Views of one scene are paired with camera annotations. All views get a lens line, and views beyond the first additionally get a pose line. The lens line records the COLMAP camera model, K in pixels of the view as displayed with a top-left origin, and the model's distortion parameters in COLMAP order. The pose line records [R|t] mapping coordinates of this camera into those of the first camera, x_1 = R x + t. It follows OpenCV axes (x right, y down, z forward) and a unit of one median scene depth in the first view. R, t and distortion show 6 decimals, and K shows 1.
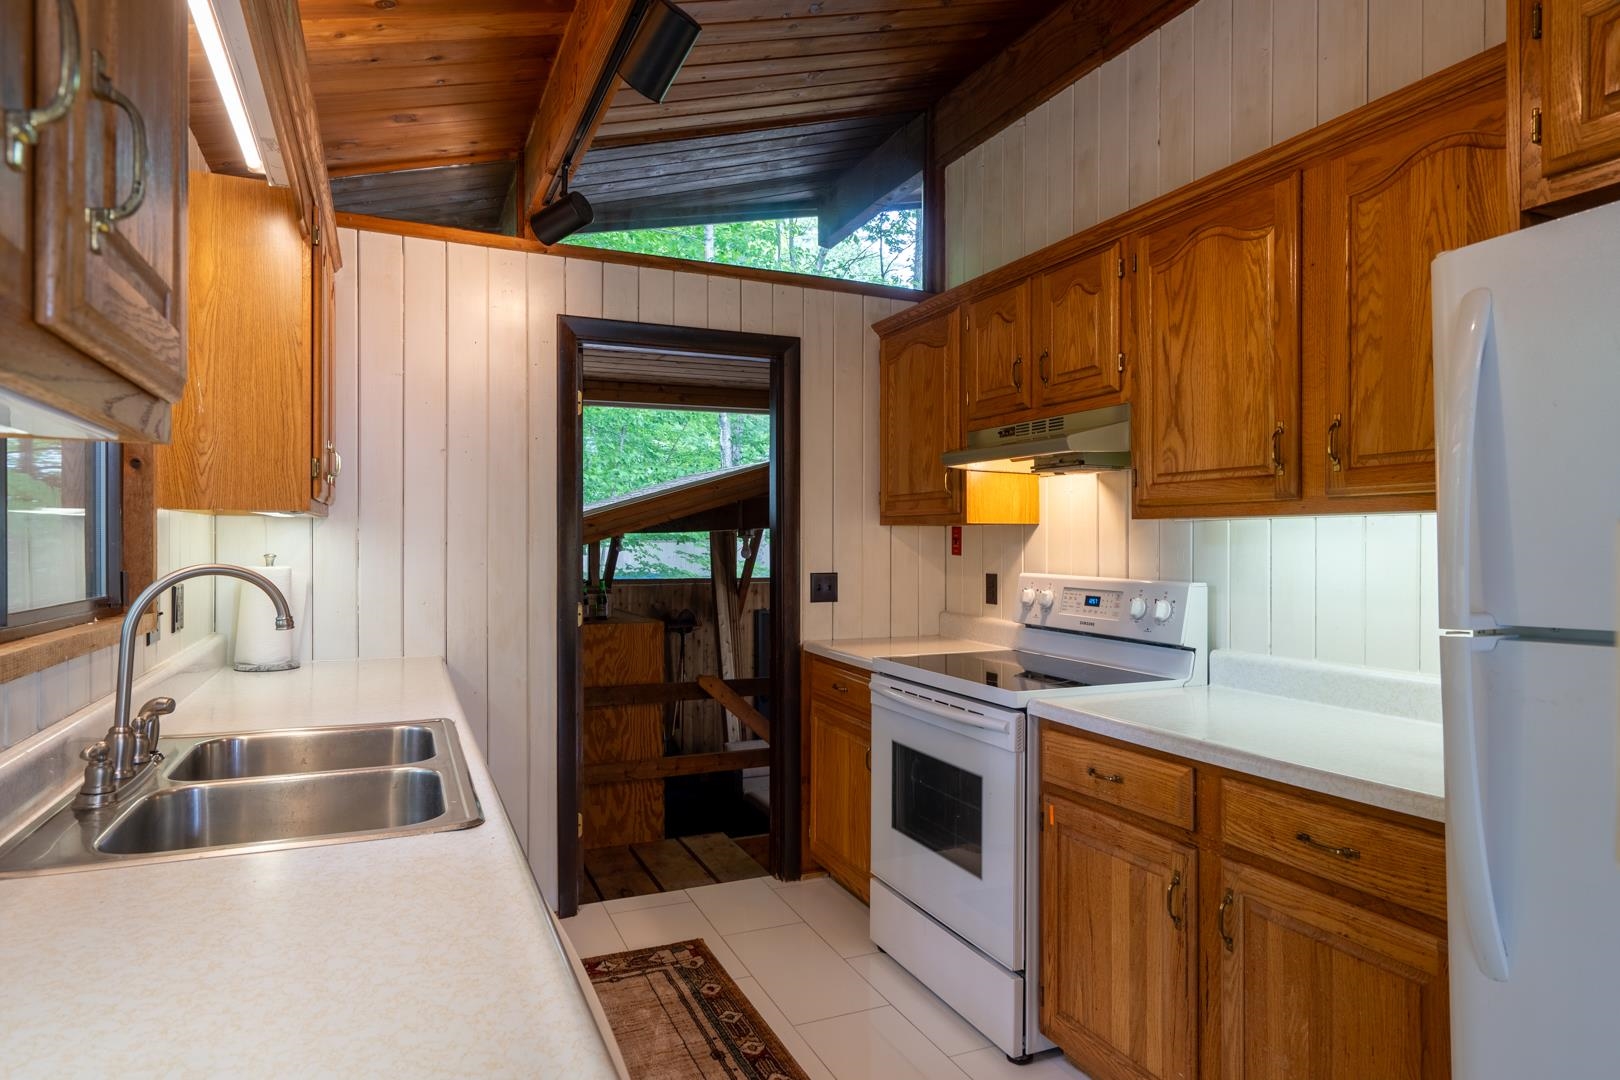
lens RADIAL K [[952.1, 0, 808.2], [0, 952.1, 539.5], [0, 0, 1]] dist [-0.002252, -0.000157]
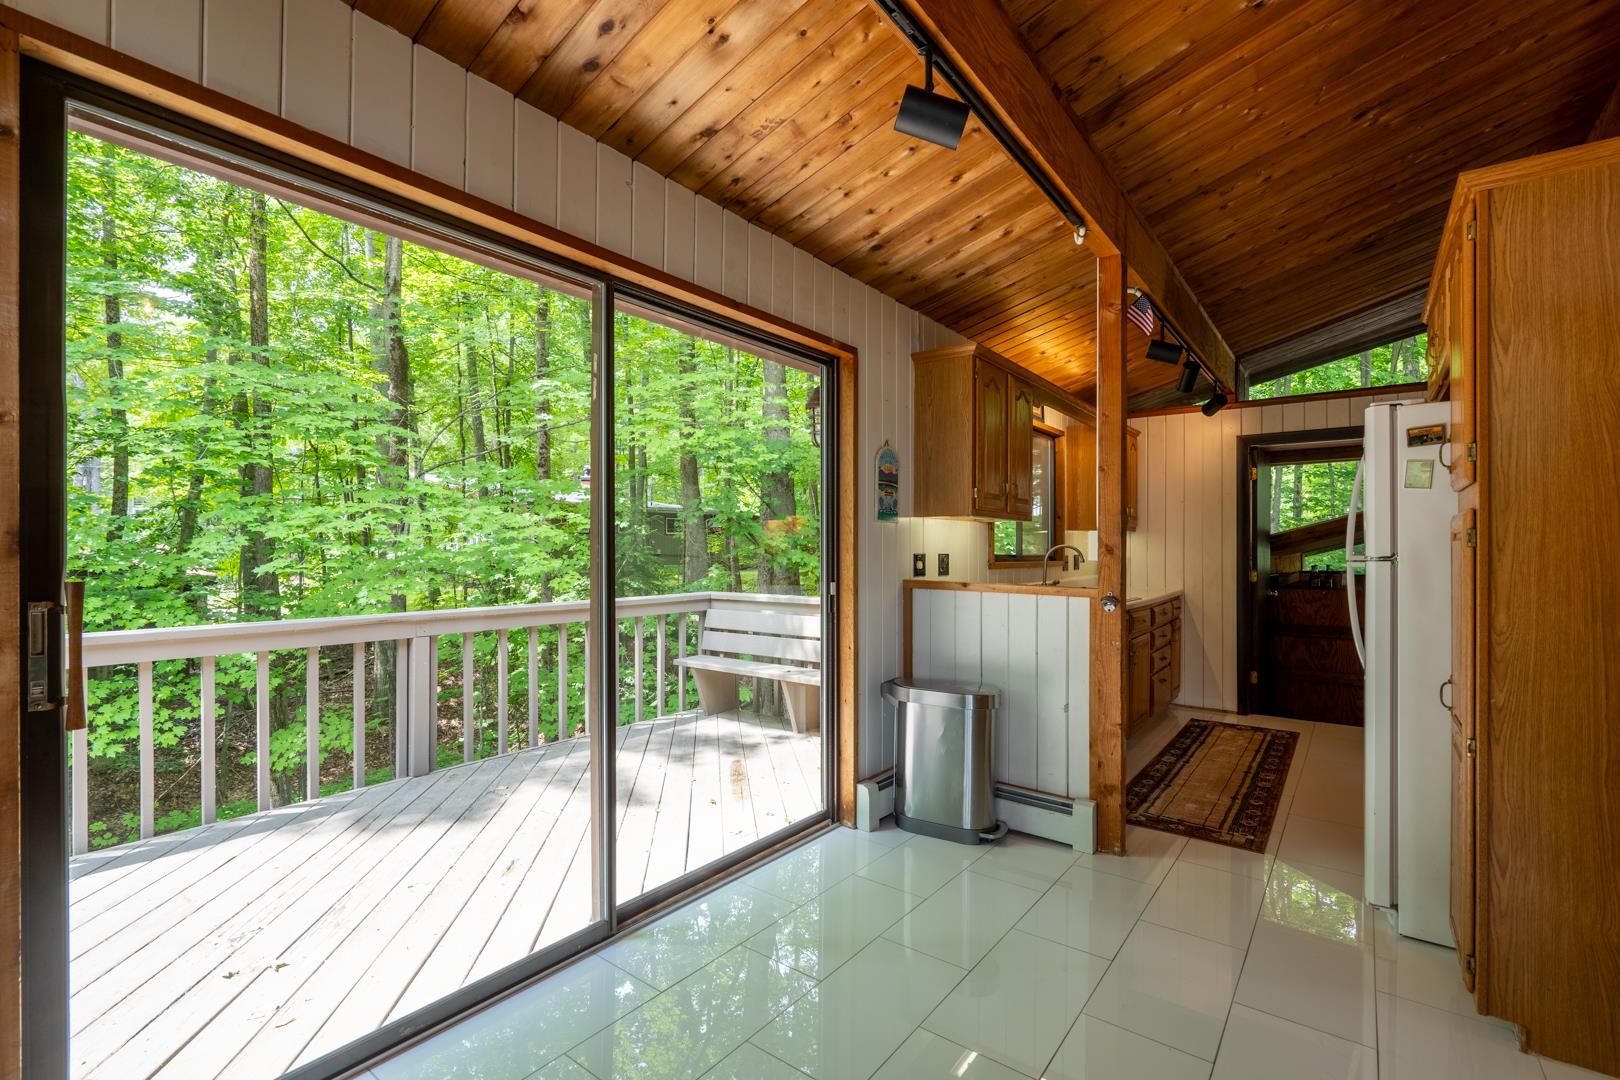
lens RADIAL K [[742.5, 0, 811.5], [0, 742.5, 542.9], [0, 0, 1]] dist [0.002054, 0.000046]
pose [[0.498303, 0.001634, -0.867001, 0.695119], [-0.002578, 0.999997, 0.000403, 0.008577], [0.866999, 0.002034, 0.498305, -0.656025]]
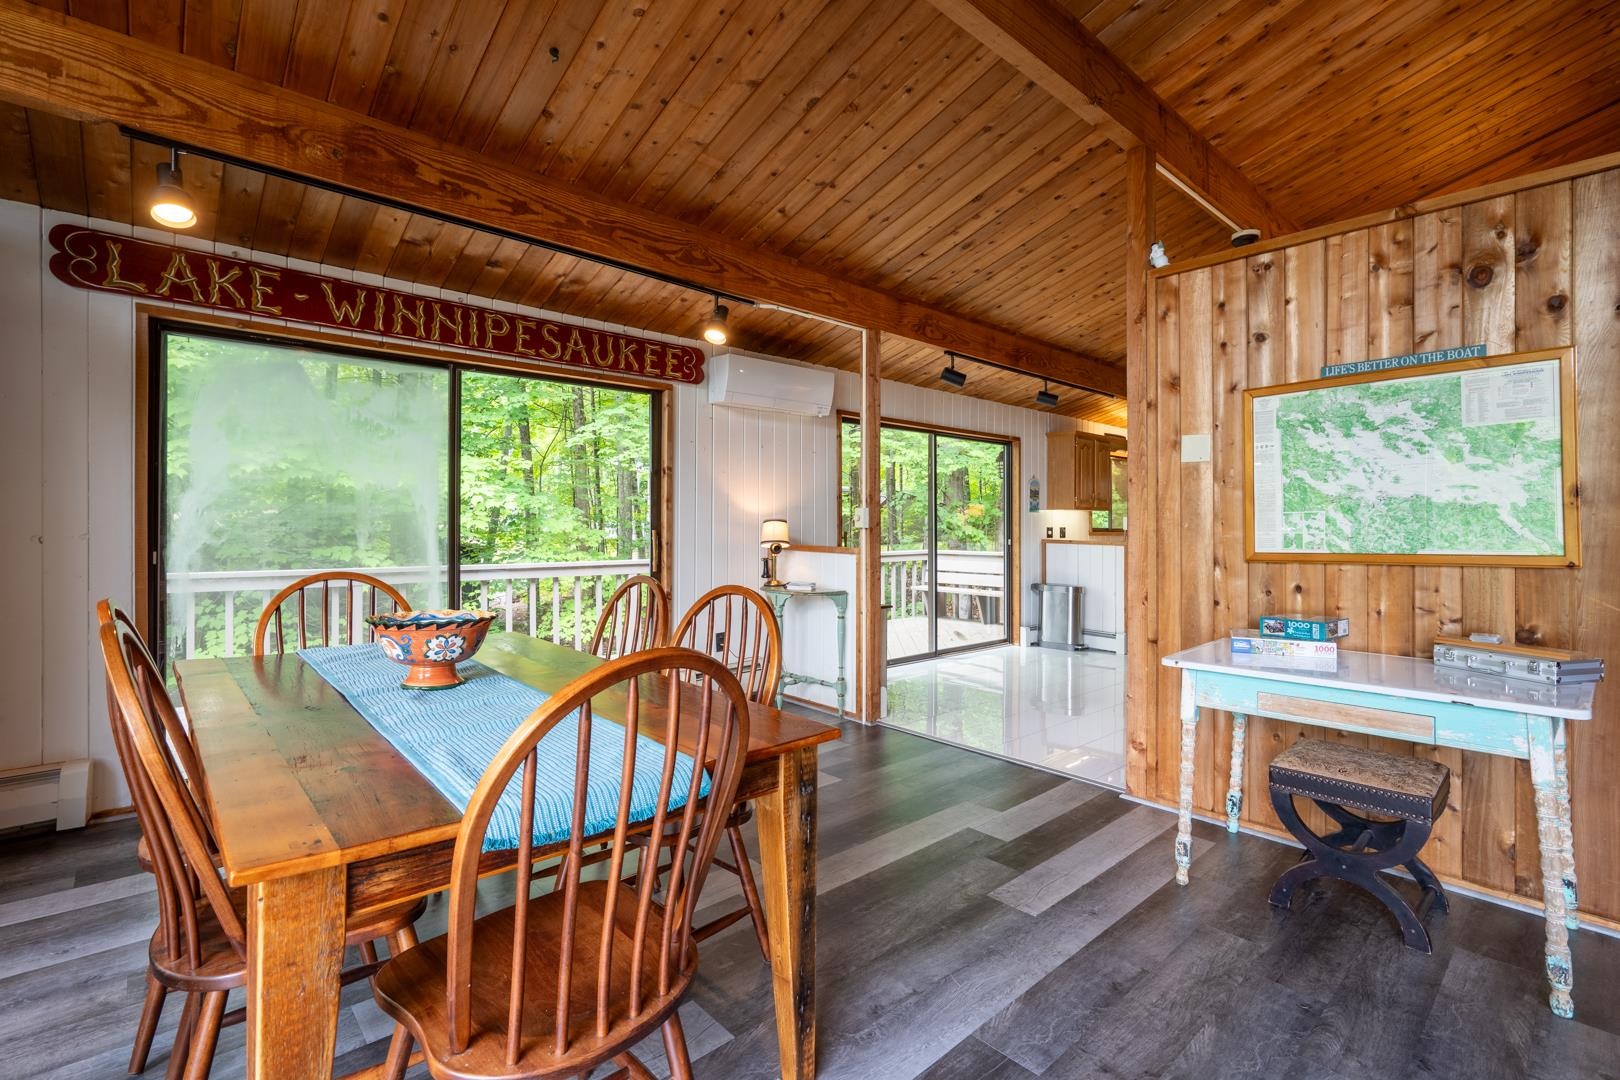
lens RADIAL K [[742.5, 0, 801.8], [0, 742.5, 523.6], [0, 0, 1]] dist [0.002054, 0.000046]
pose [[0.313512, -0.001307, -0.949583, 2.272097], [0.001389, 0.999999, -0.000918, 0.017118], [0.949583, -0.001031, 0.313513, -1.784569]]
